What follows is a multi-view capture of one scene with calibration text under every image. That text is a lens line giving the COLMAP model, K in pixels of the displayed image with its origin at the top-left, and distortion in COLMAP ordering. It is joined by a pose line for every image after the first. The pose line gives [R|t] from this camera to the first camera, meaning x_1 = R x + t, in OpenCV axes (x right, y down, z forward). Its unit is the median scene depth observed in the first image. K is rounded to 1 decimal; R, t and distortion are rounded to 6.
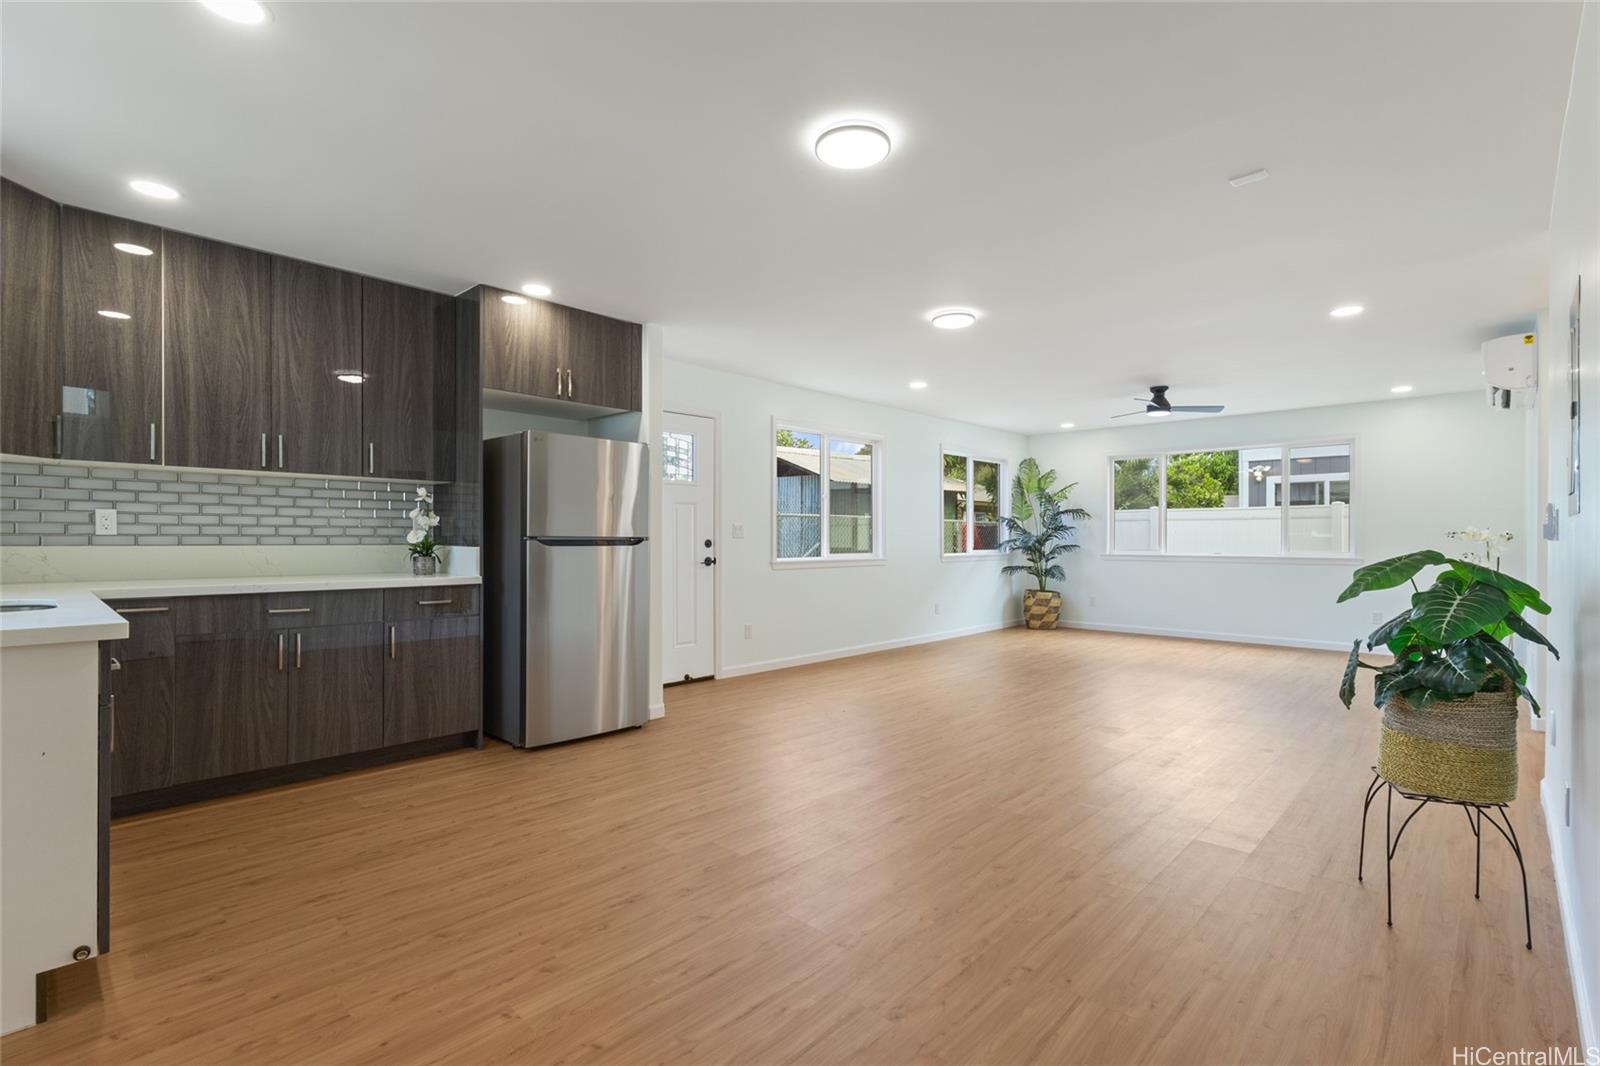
lens RADIAL K [[732.5, 0, 796.3], [0, 732.5, 533.3], [0, 0, 1]] dist [0.001495, -0.000111]
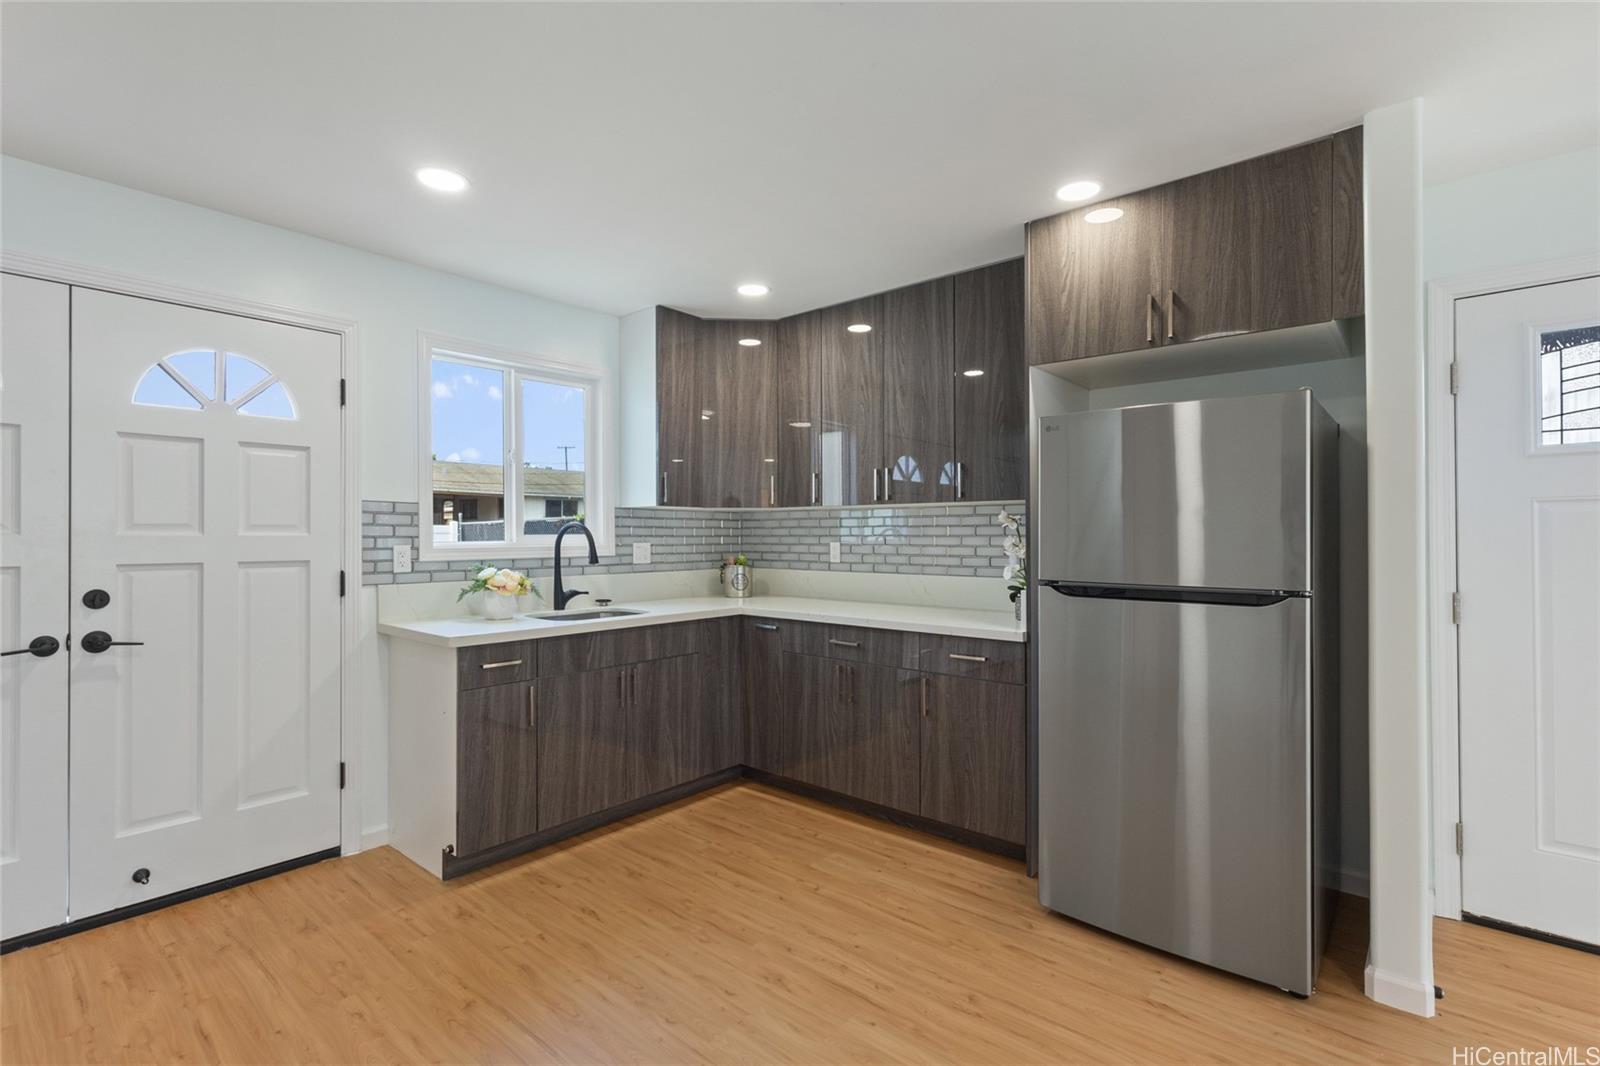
lens RADIAL K [[732.5, 0, 803.9], [0, 732.5, 531.3], [0, 0, 1]] dist [0.001495, -0.000111]
pose [[0.063293, -0.018770, -0.997818, 0.318051], [-0.002387, 0.999817, -0.018959, -0.028557], [0.997992, 0.003582, 0.063237, 0.876299]]
